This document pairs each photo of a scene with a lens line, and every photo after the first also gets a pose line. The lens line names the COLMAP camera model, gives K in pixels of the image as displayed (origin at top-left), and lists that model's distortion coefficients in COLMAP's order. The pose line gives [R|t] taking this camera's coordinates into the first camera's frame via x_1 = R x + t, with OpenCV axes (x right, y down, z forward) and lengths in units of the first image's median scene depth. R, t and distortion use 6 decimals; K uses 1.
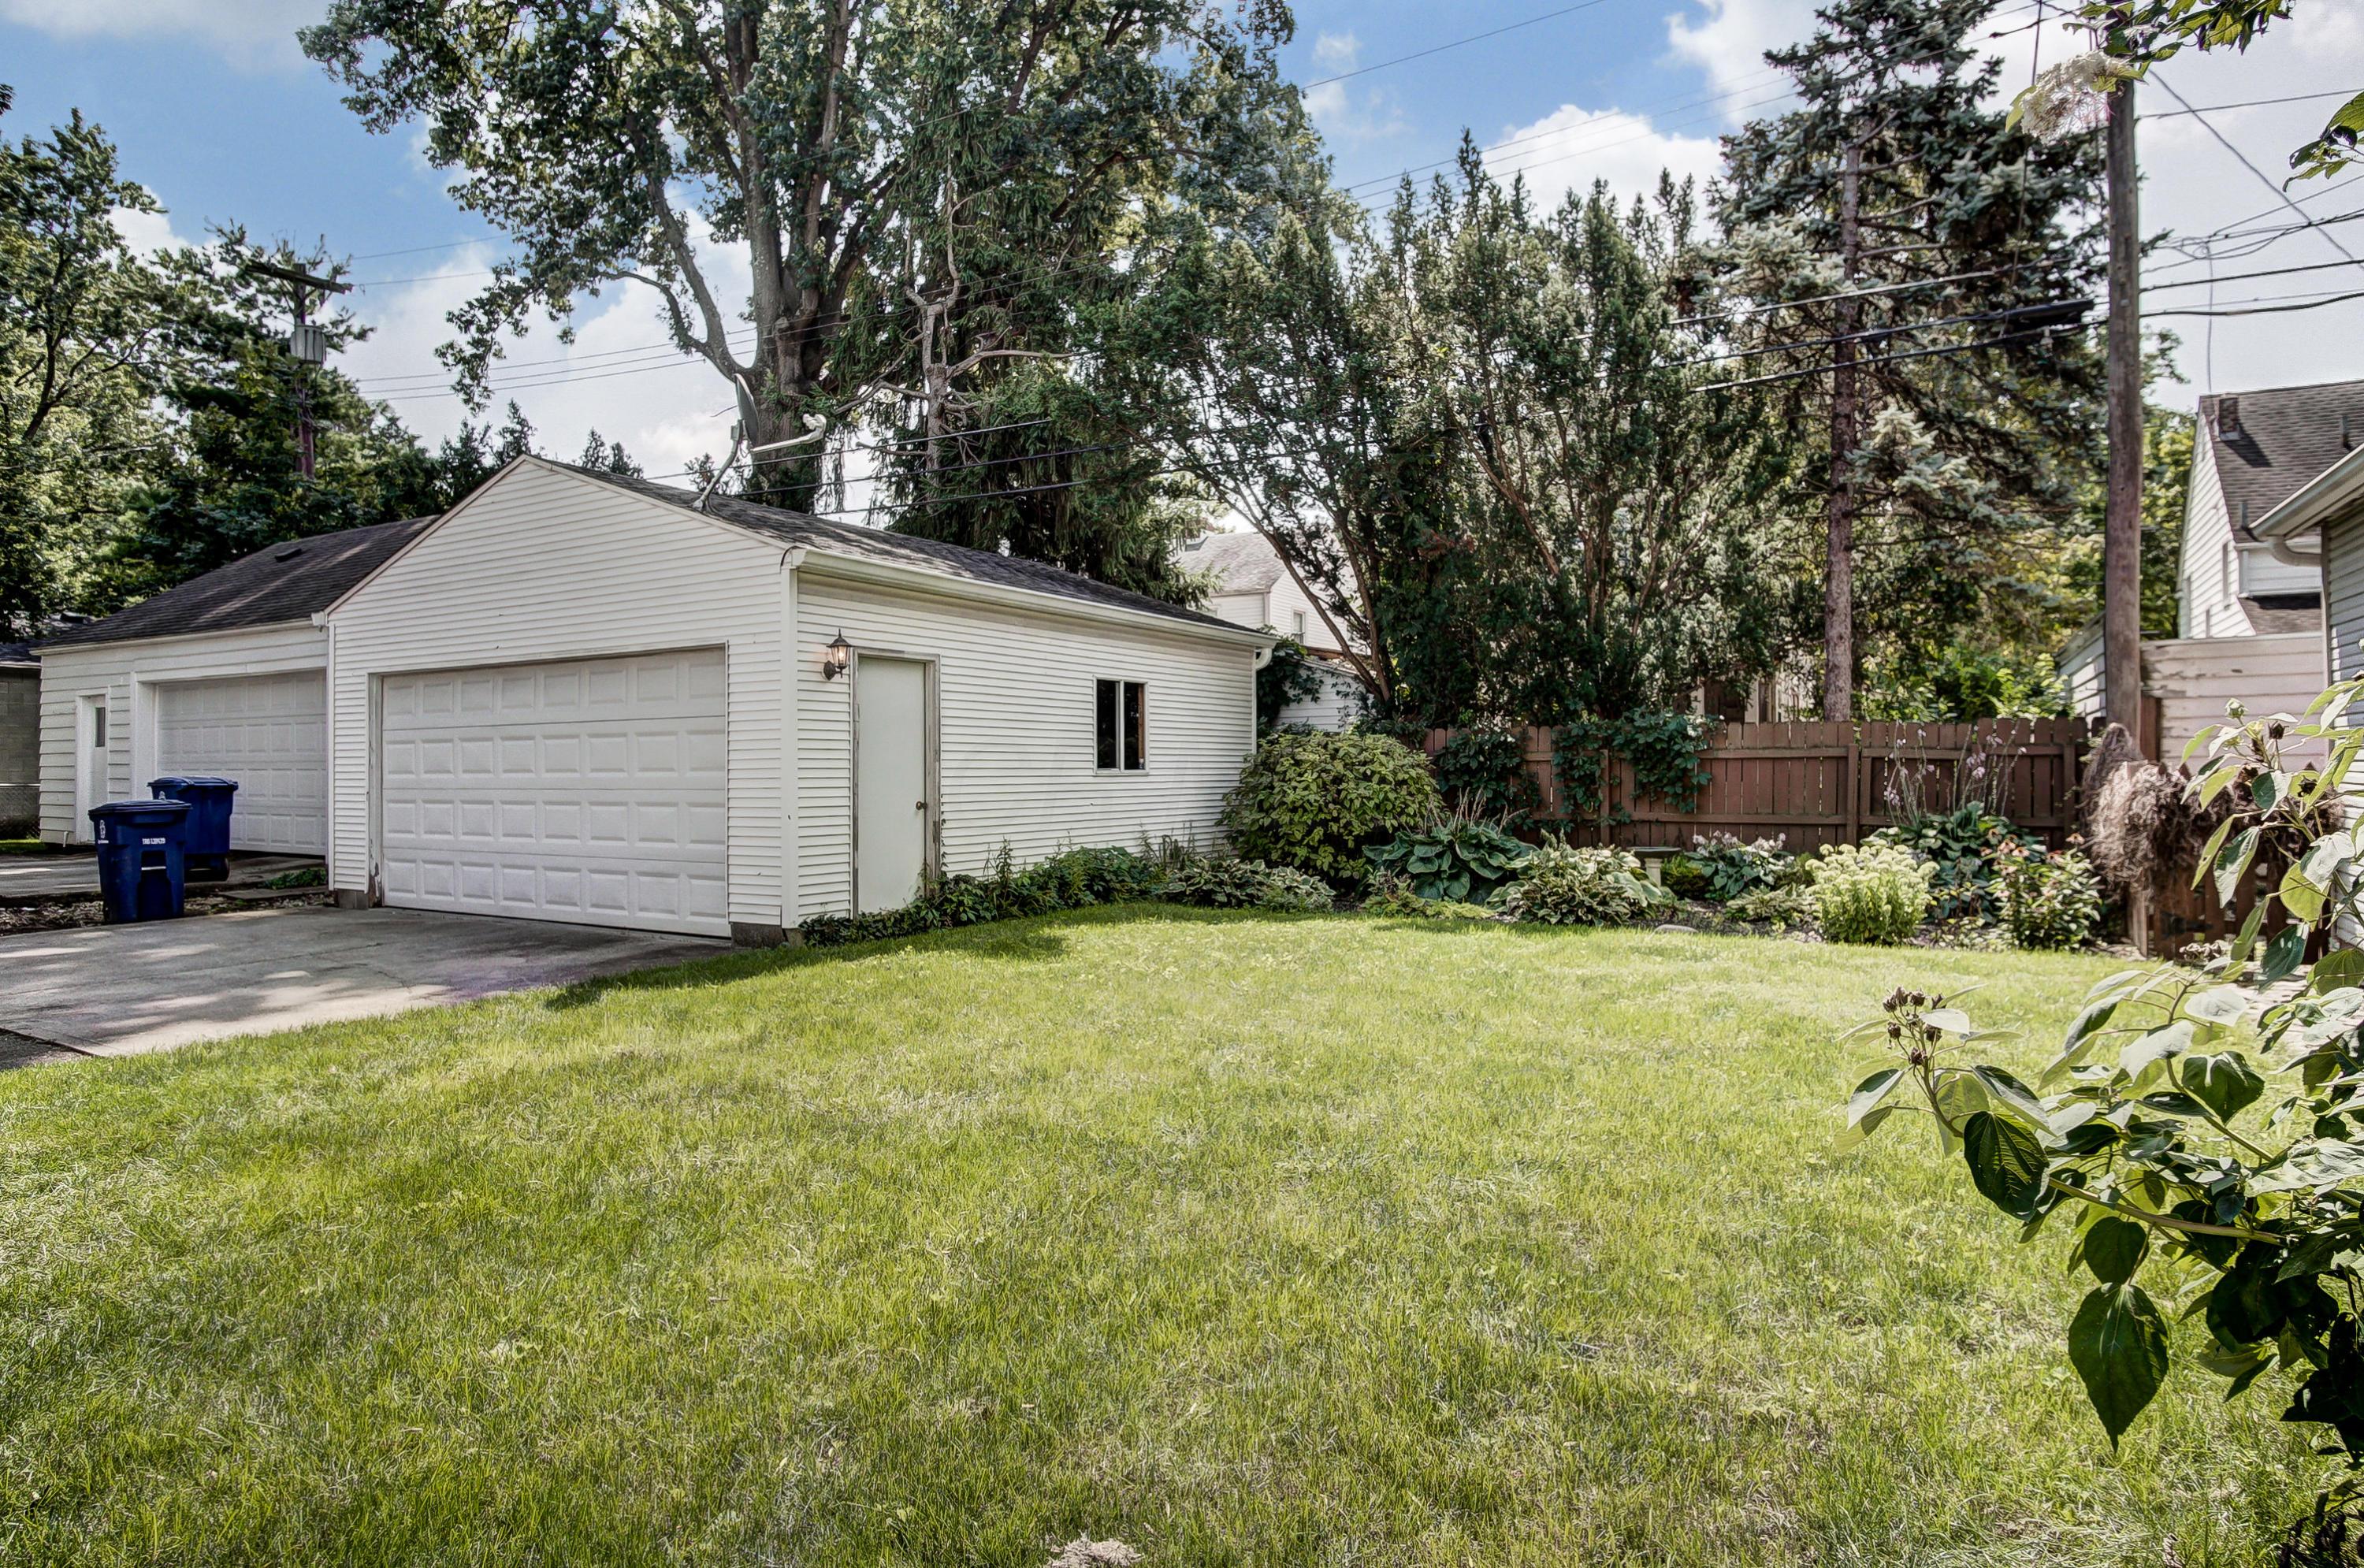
lens RADIAL K [[1269.4, 0, 1184.9], [0, 1269.4, 787.8], [0, 0, 1]] dist [-0.036387, 0.007286]
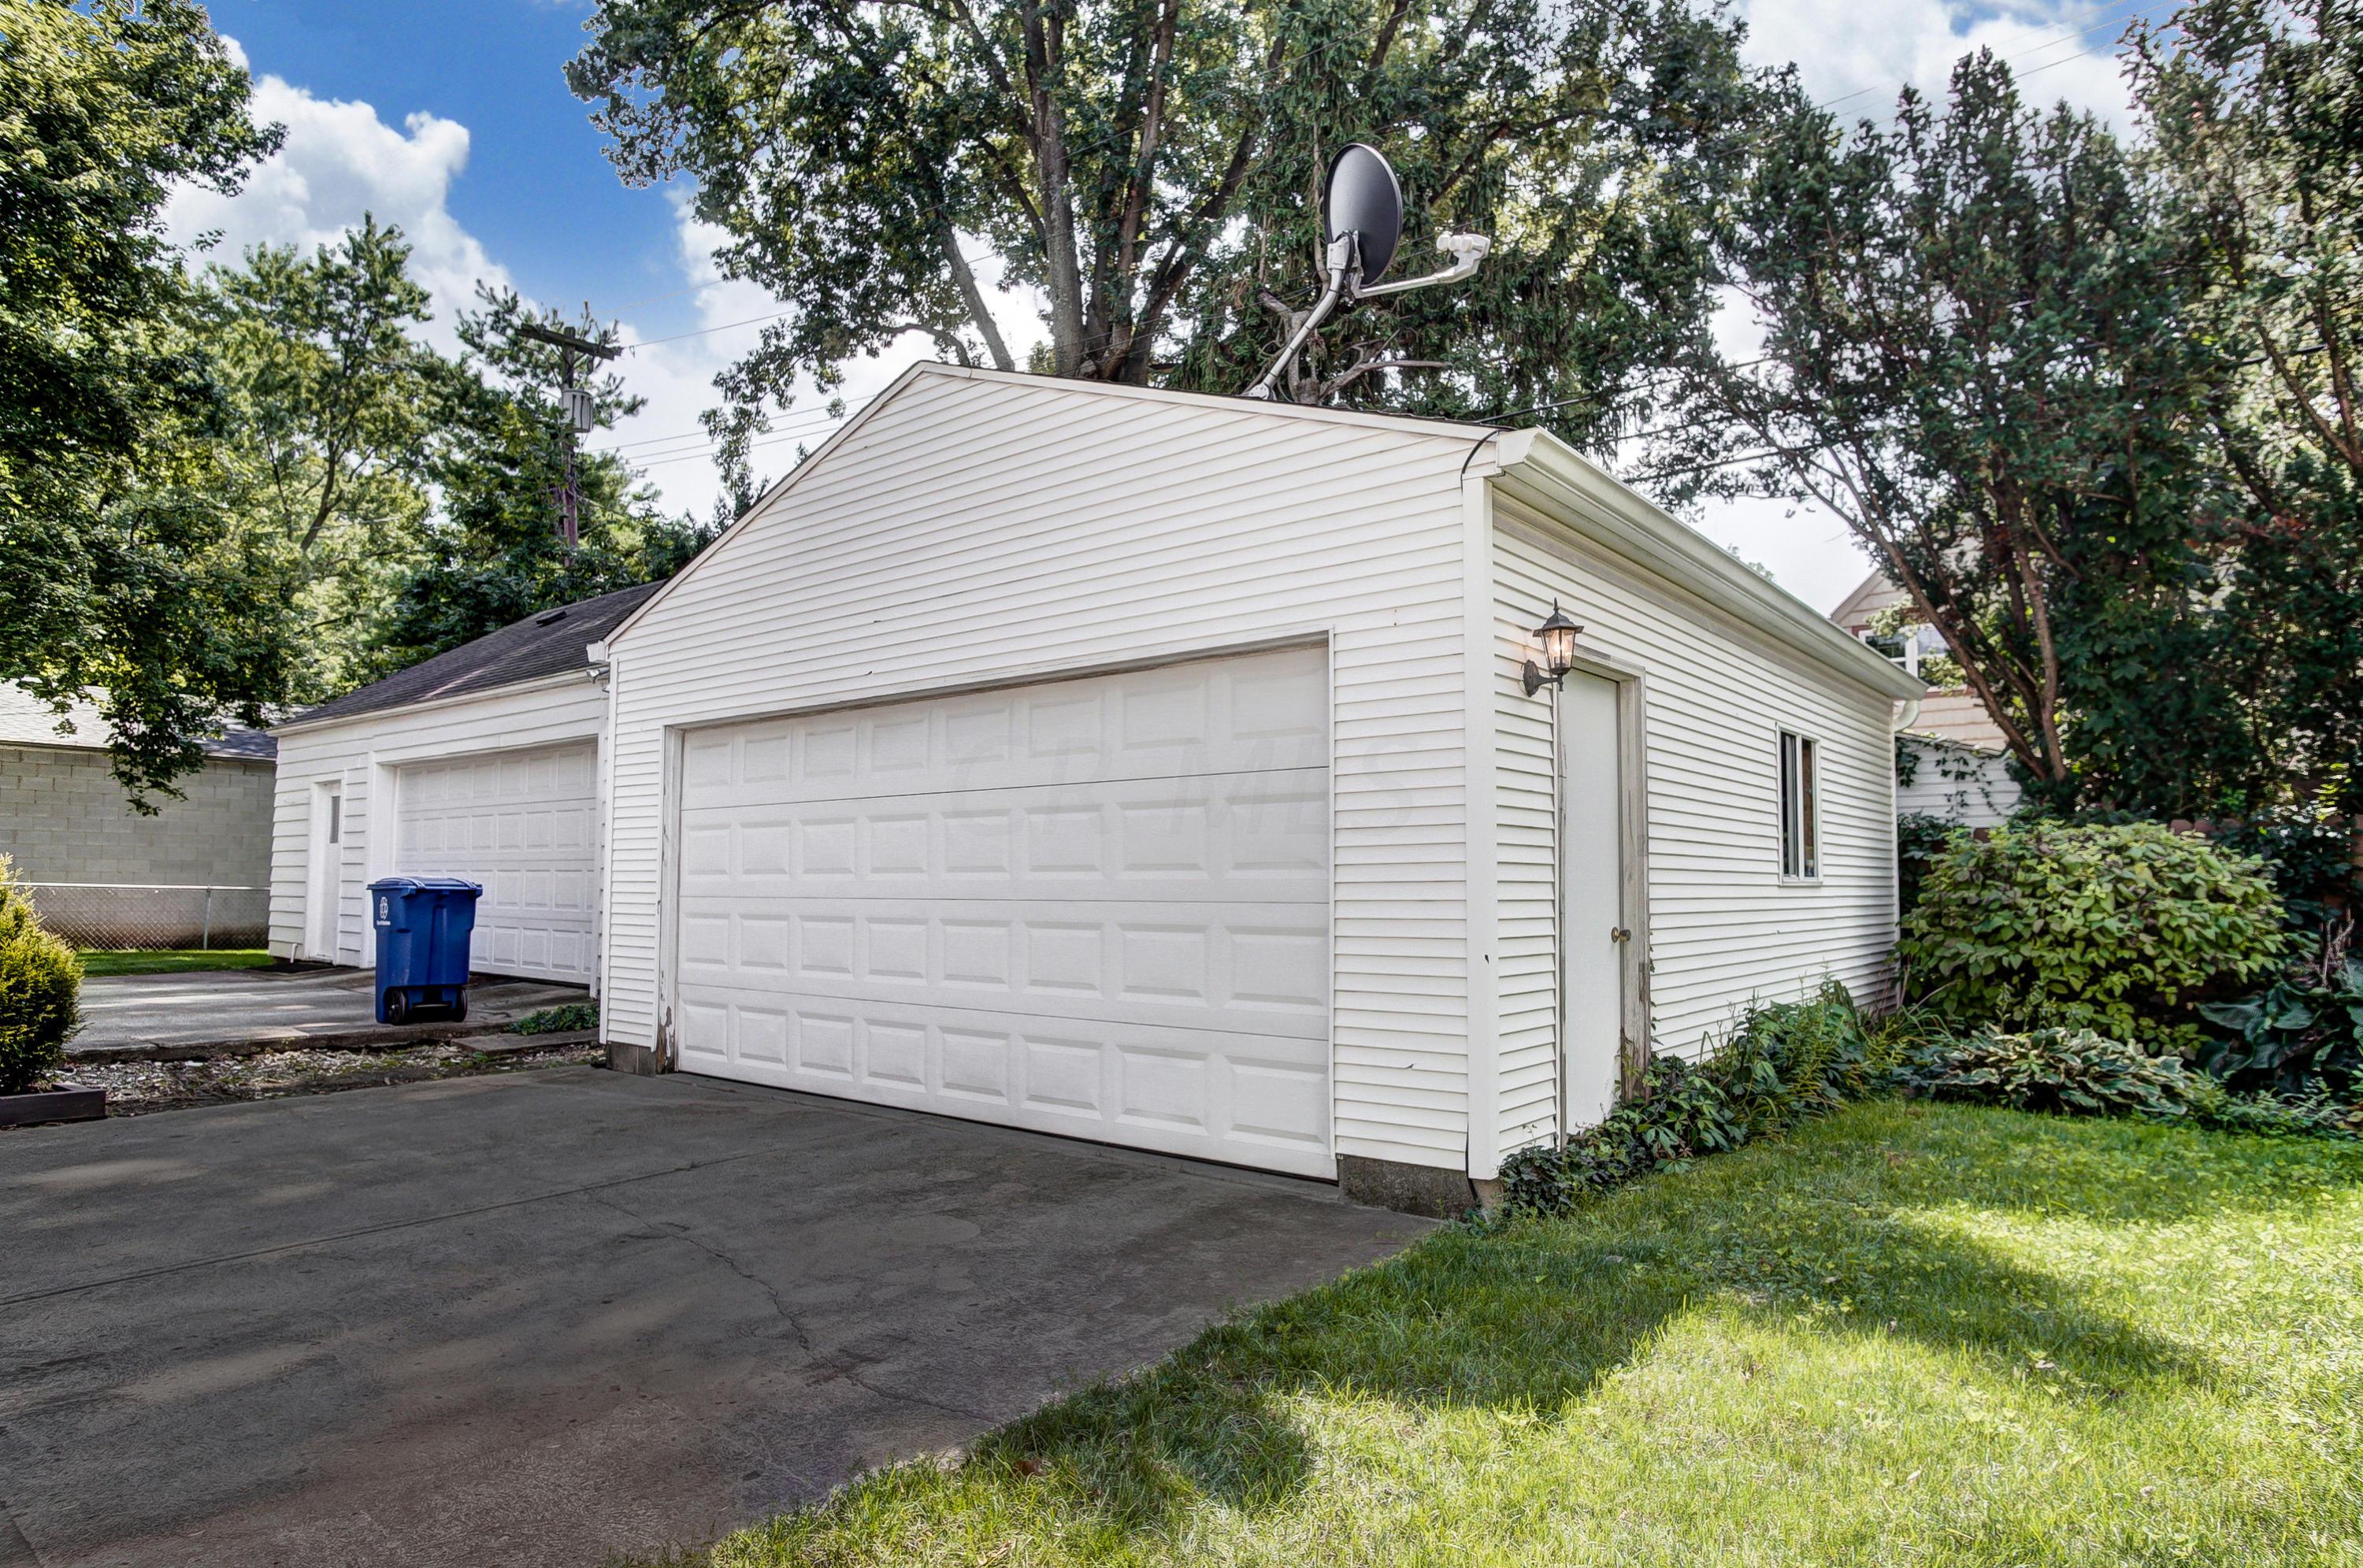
lens RADIAL K [[1316.1, 0, 1217.3], [0, 1316.1, 826.7], [0, 0, 1]] dist [-0.058500, -0.000321]
pose [[0.991179, 0.002750, -0.132499, -0.183952], [-0.010680, 0.998190, -0.059177, 0.001525], [0.132096, 0.060070, 0.989415, 0.241199]]
